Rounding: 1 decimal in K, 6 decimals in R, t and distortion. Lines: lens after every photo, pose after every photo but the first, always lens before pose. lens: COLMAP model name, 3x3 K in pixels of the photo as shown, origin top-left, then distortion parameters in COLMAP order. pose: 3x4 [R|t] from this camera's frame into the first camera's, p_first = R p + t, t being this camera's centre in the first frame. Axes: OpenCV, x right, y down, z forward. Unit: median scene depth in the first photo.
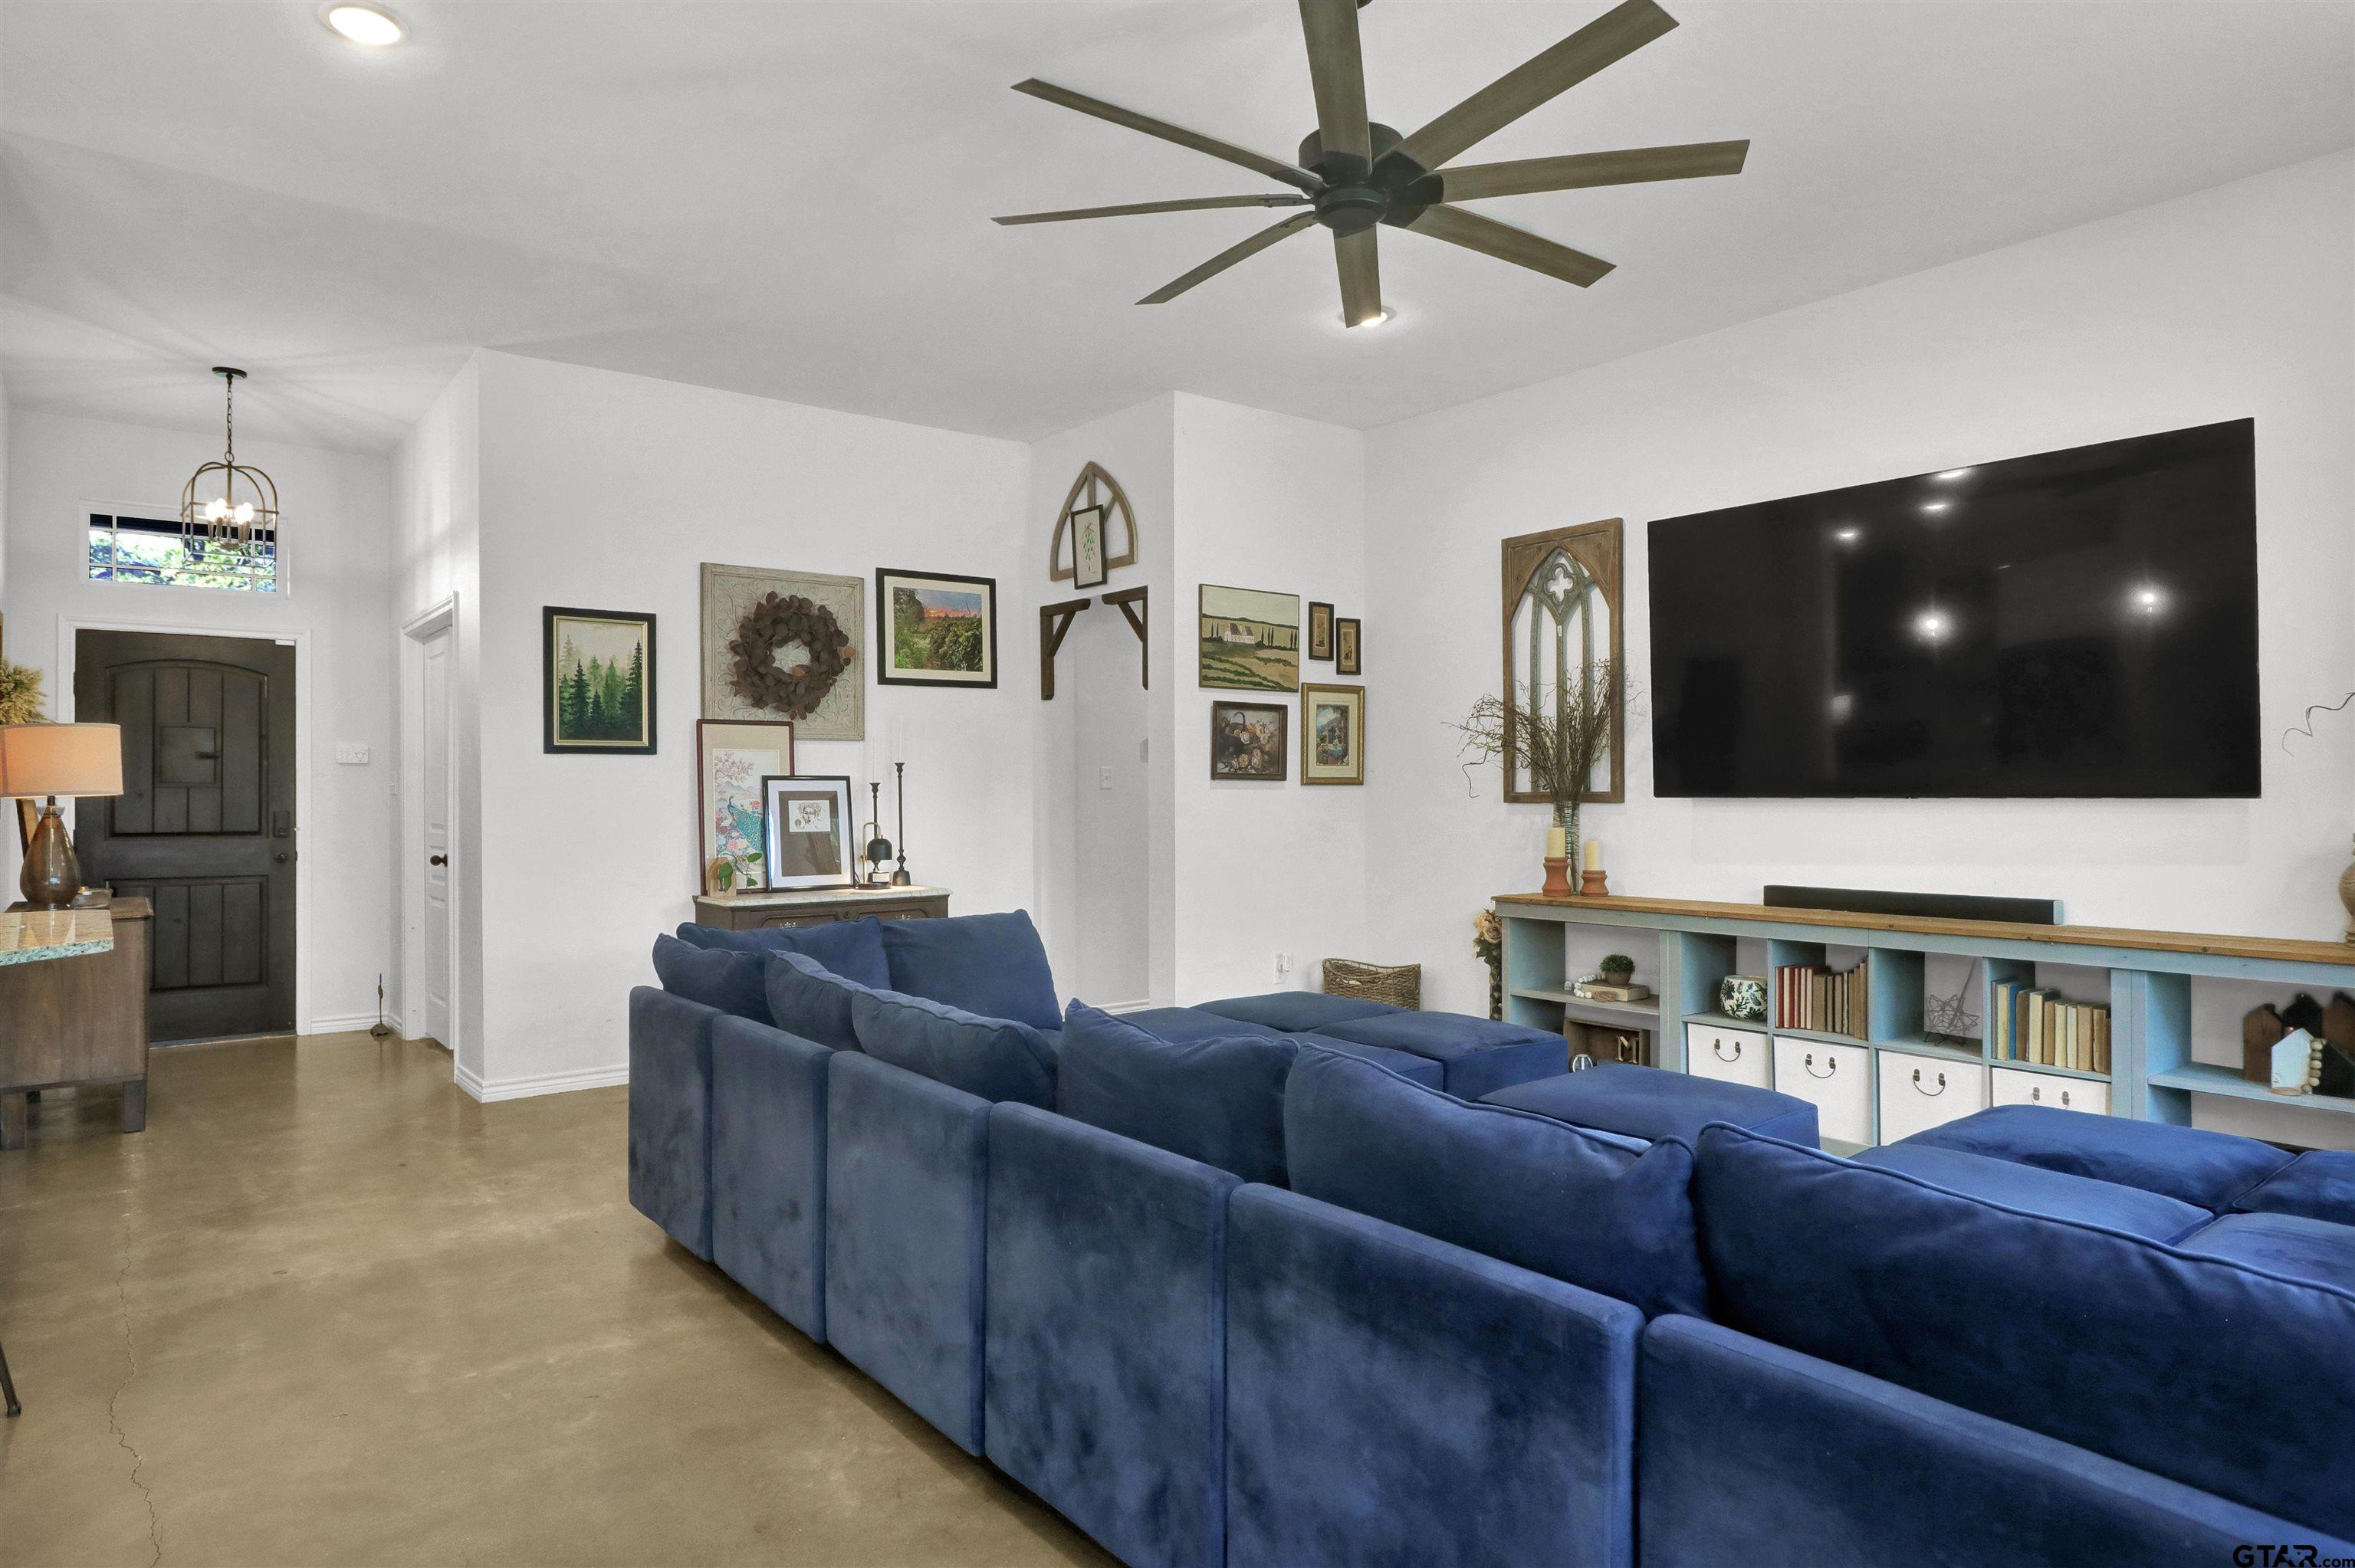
lens RADIAL K [[1351.5, 0, 1133.8], [0, 1351.5, 791.8], [0, 0, 1]] dist [-0.015897, -0.001008]
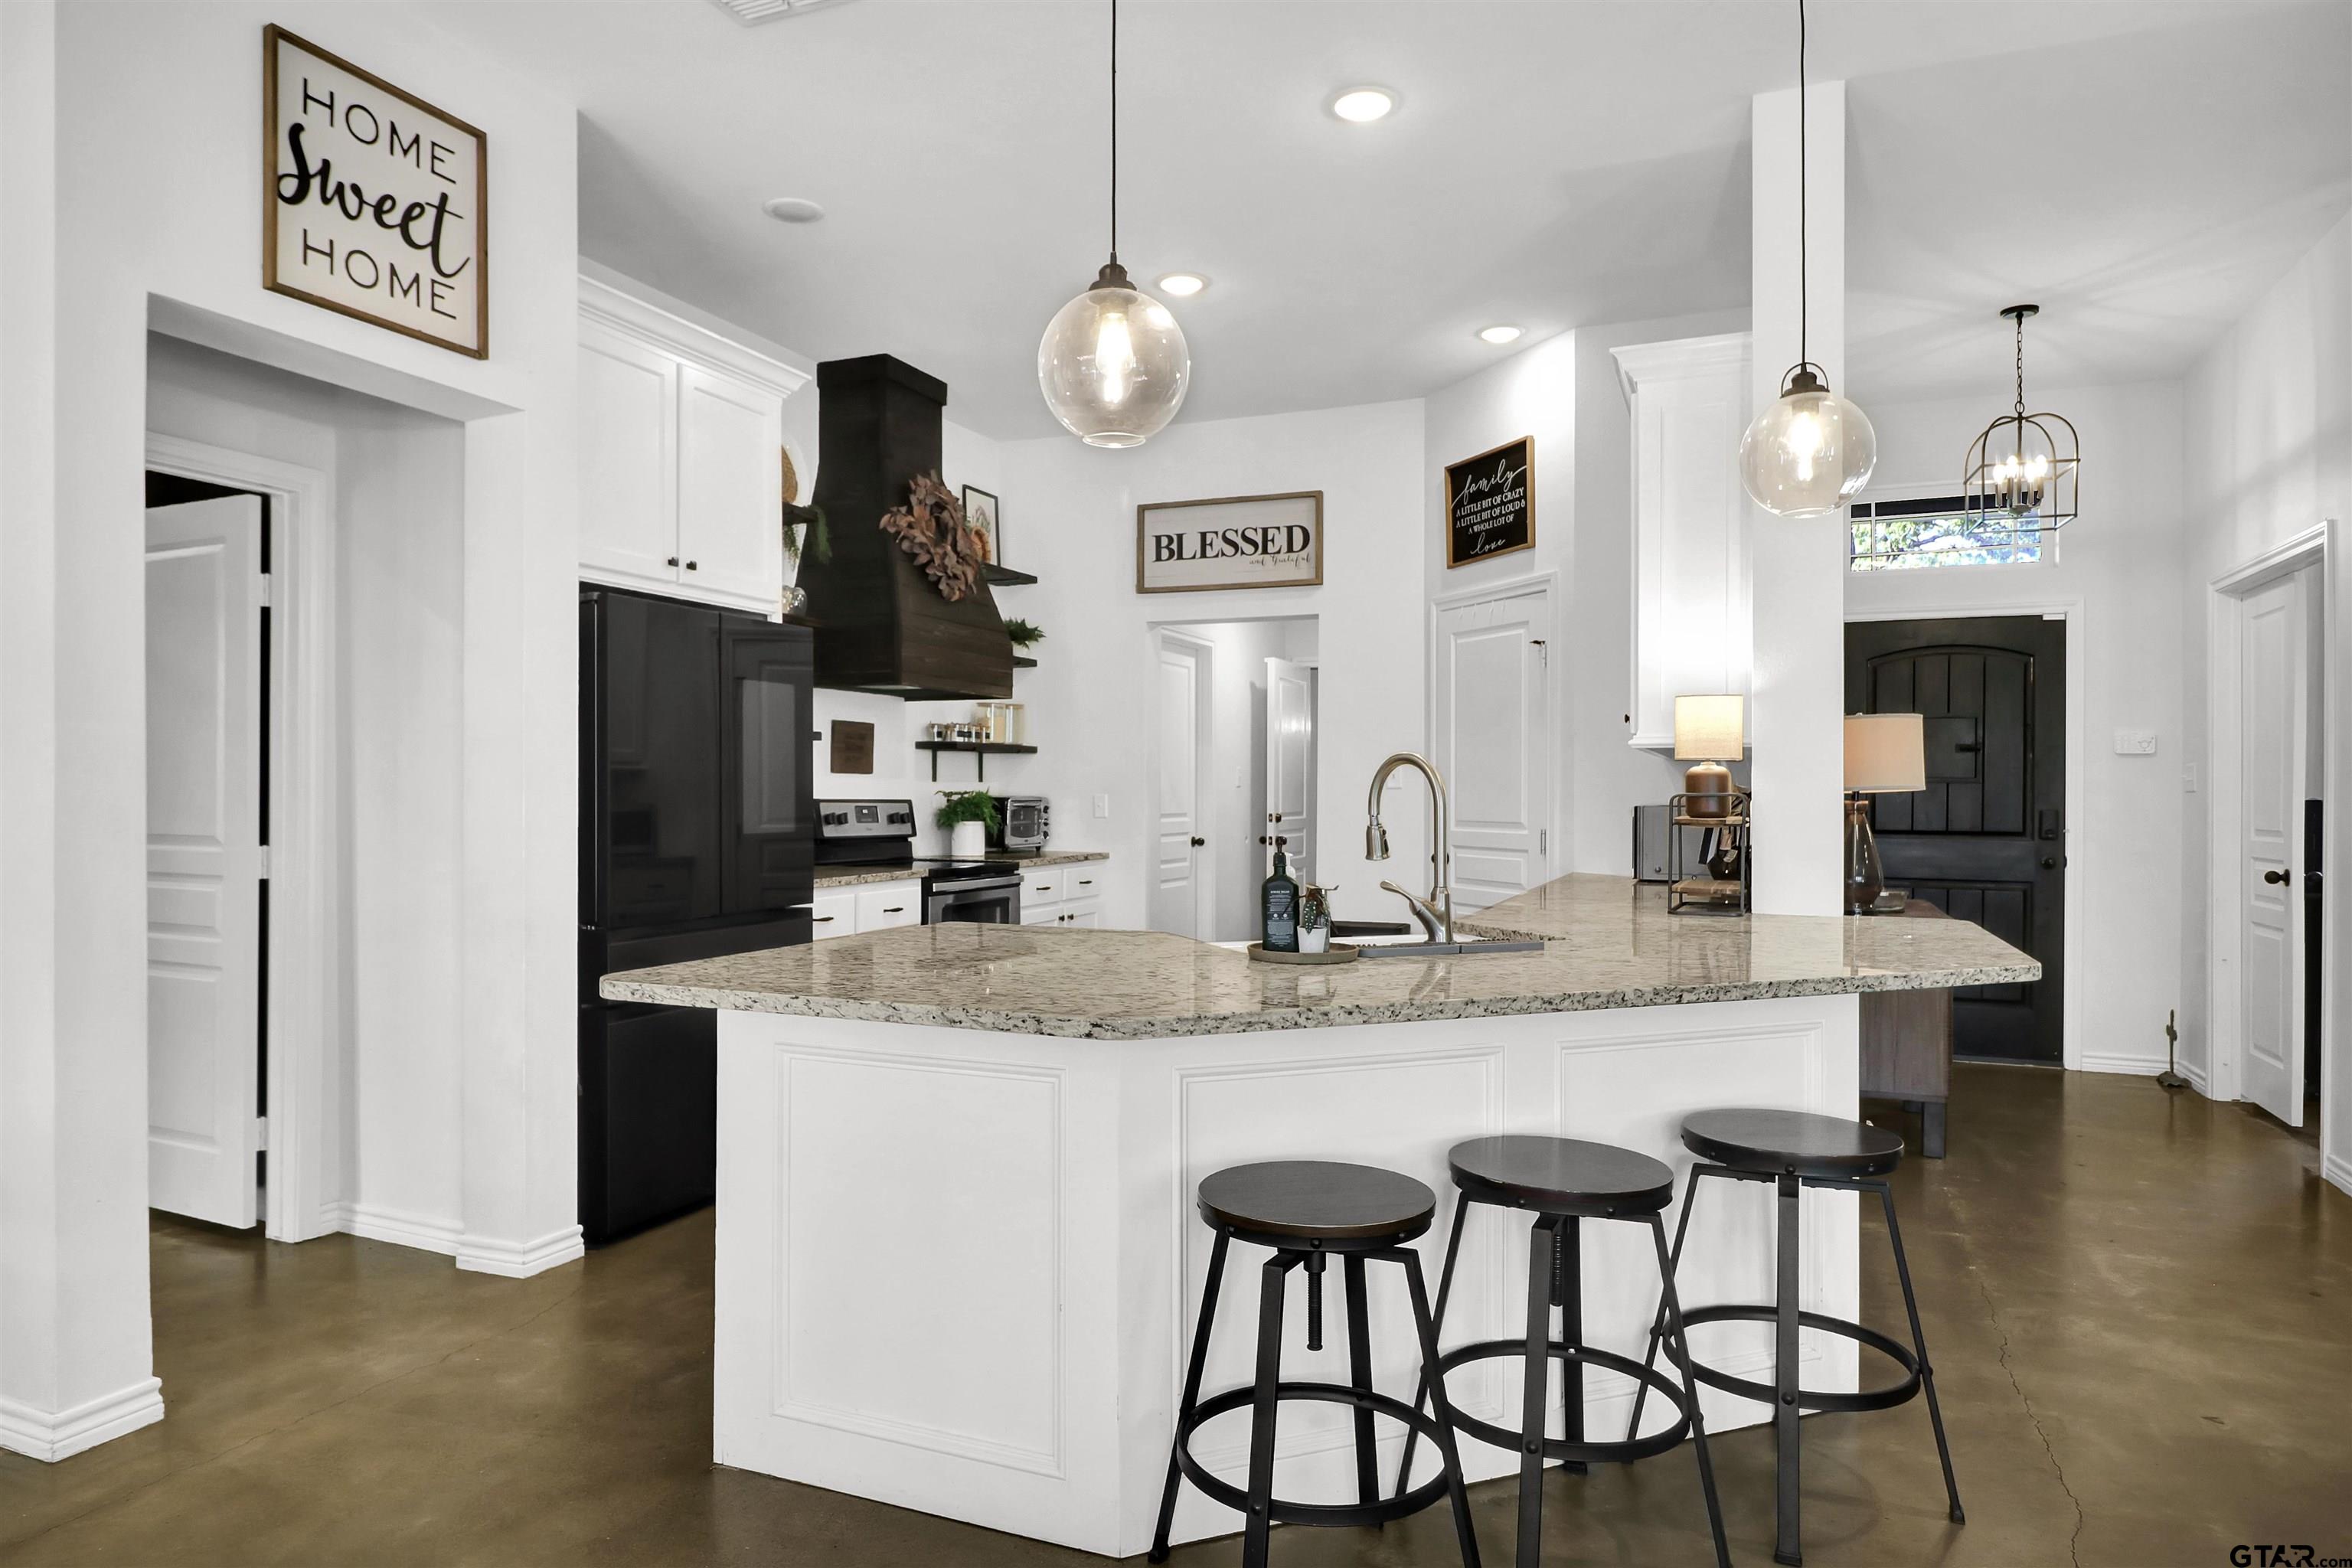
lens RADIAL K [[1409.2, 0, 1174.4], [0, 1409.2, 785.9], [0, 0, 1]] dist [0.014824, -0.014821]
pose [[0.497253, 0.002754, -0.867601, -0.138333], [-0.005348, 0.999986, 0.000109, 0.001943], [0.867589, 0.004585, 0.497261, 0.054094]]
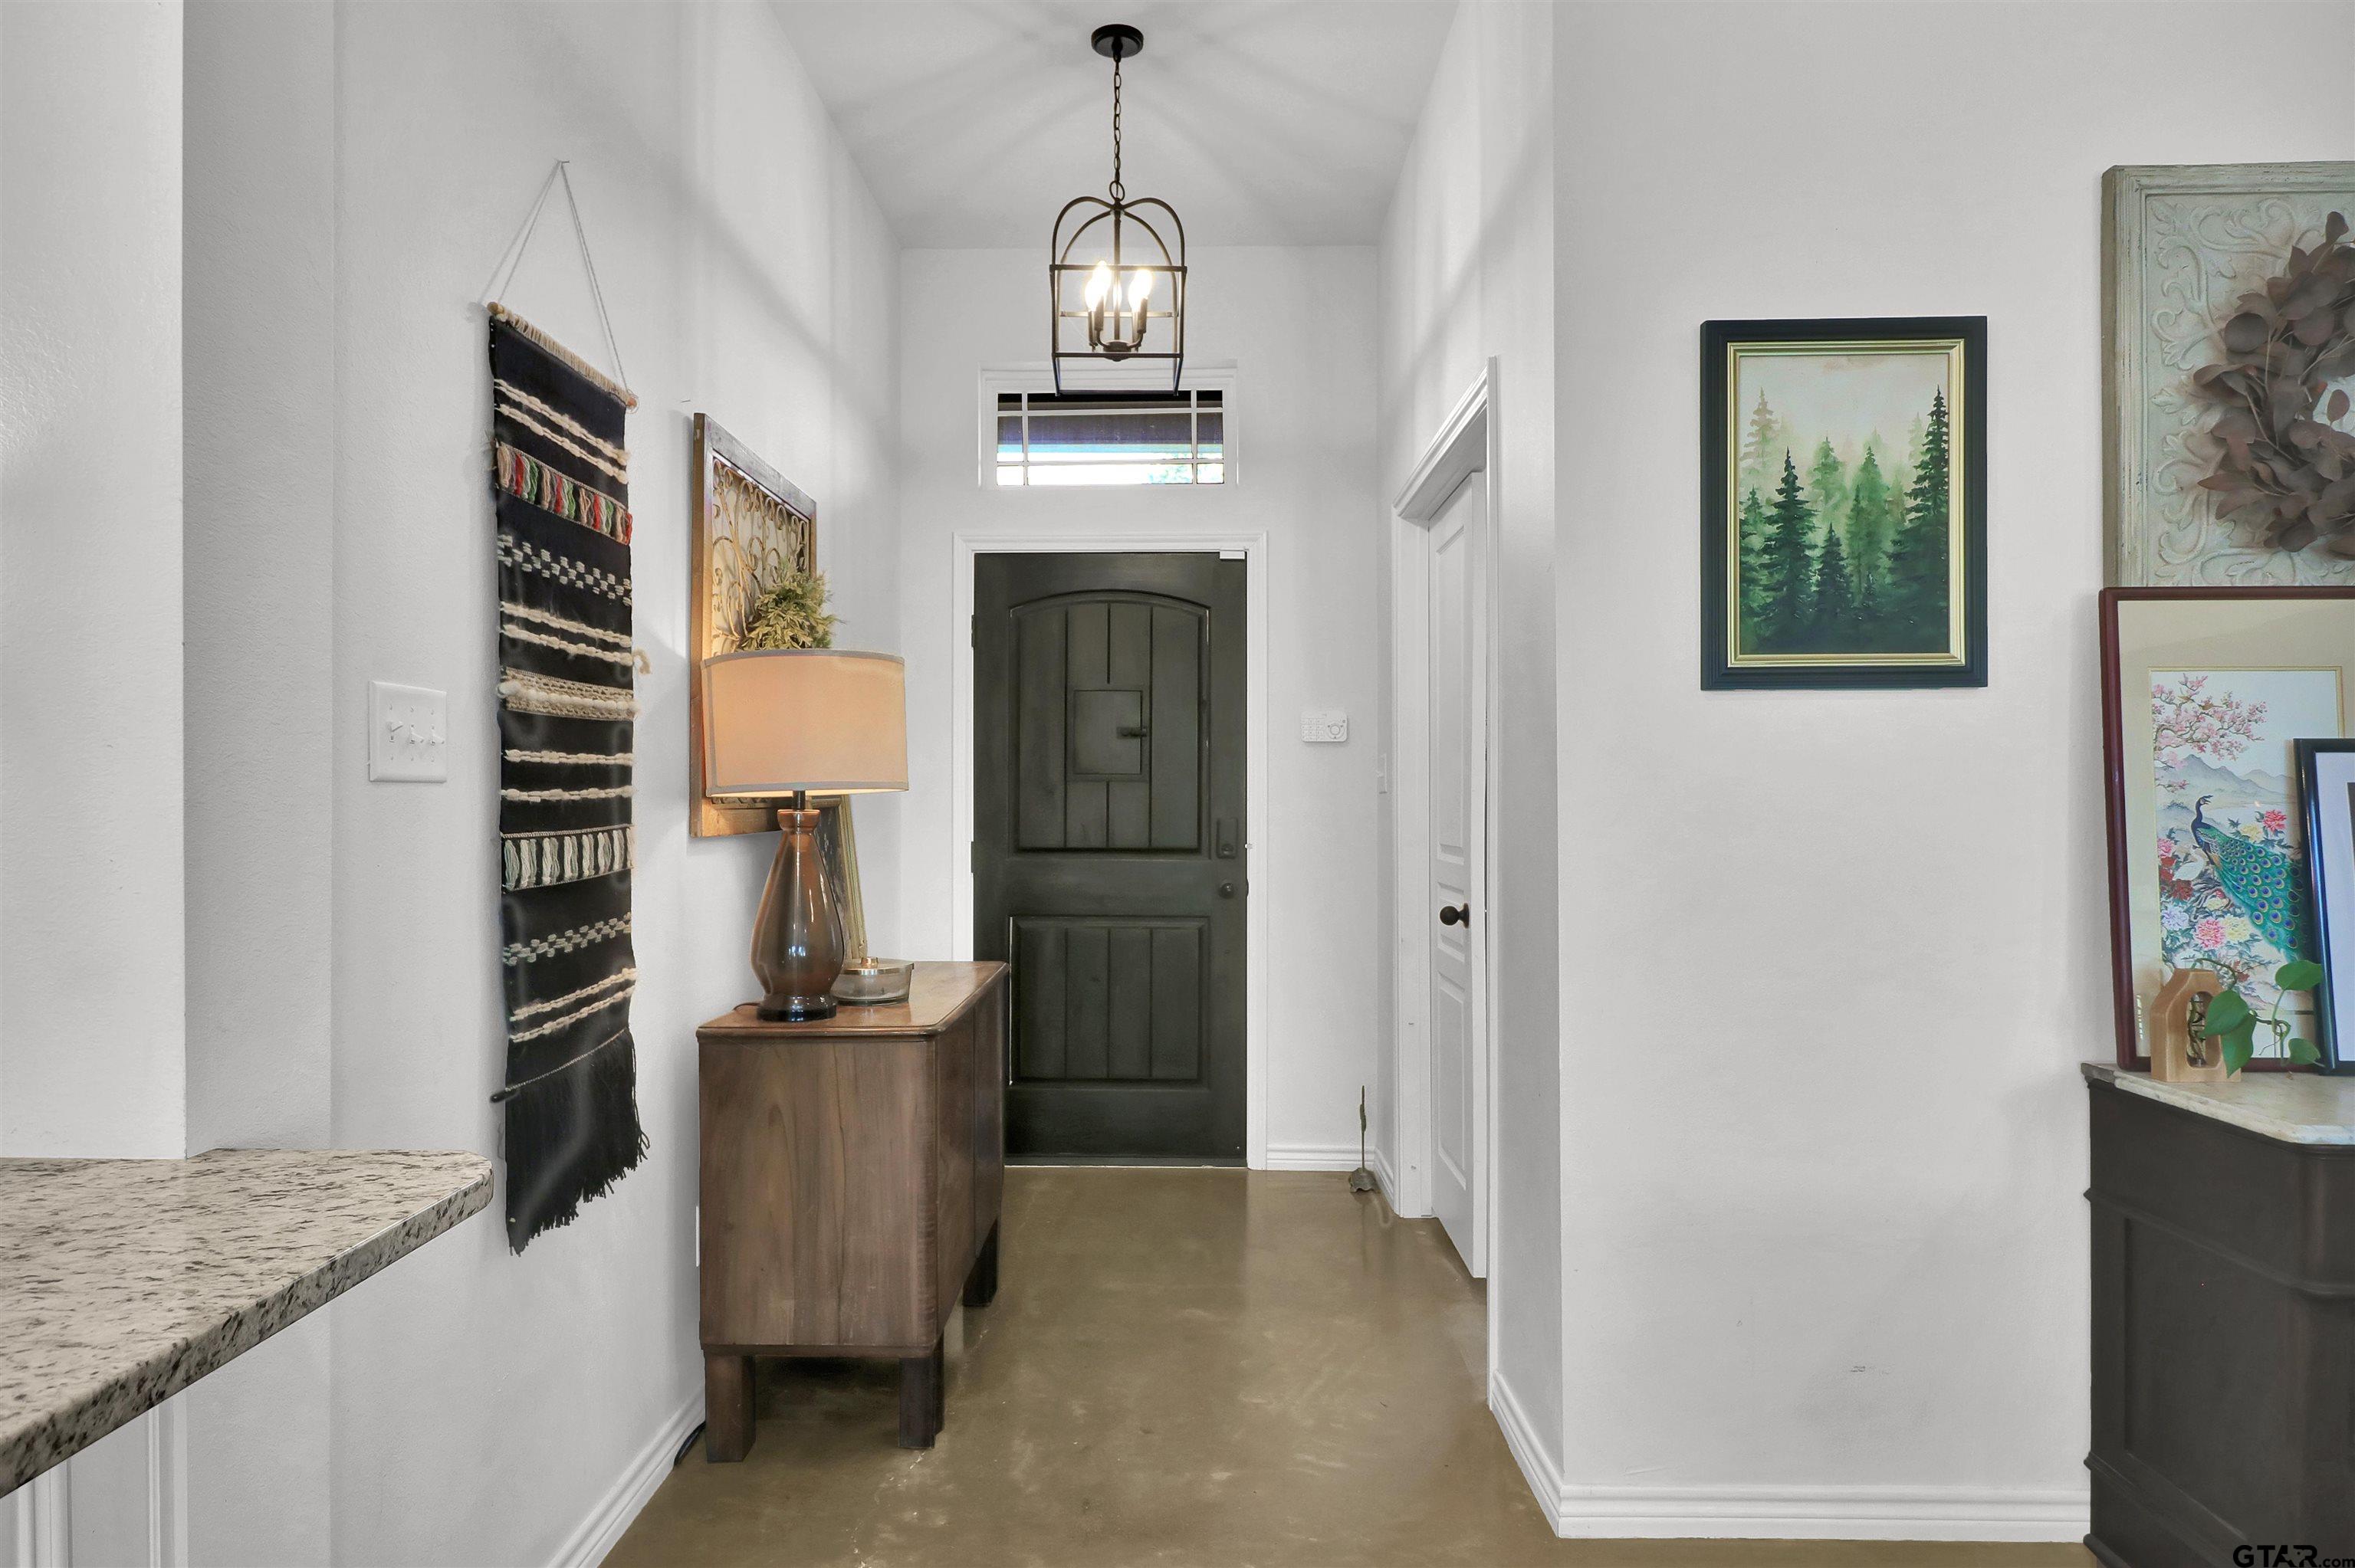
lens RADIAL K [[1410.8, 0, 1184.8], [0, 1410.8, 788.5], [0, 0, 1]] dist [0.014824, -0.014821]
pose [[0.793892, 0.000442, -0.608058, -0.281053], [-0.002286, 0.999995, -0.002258, 0.002293], [0.608054, 0.003182, 0.793889, 0.527857]]
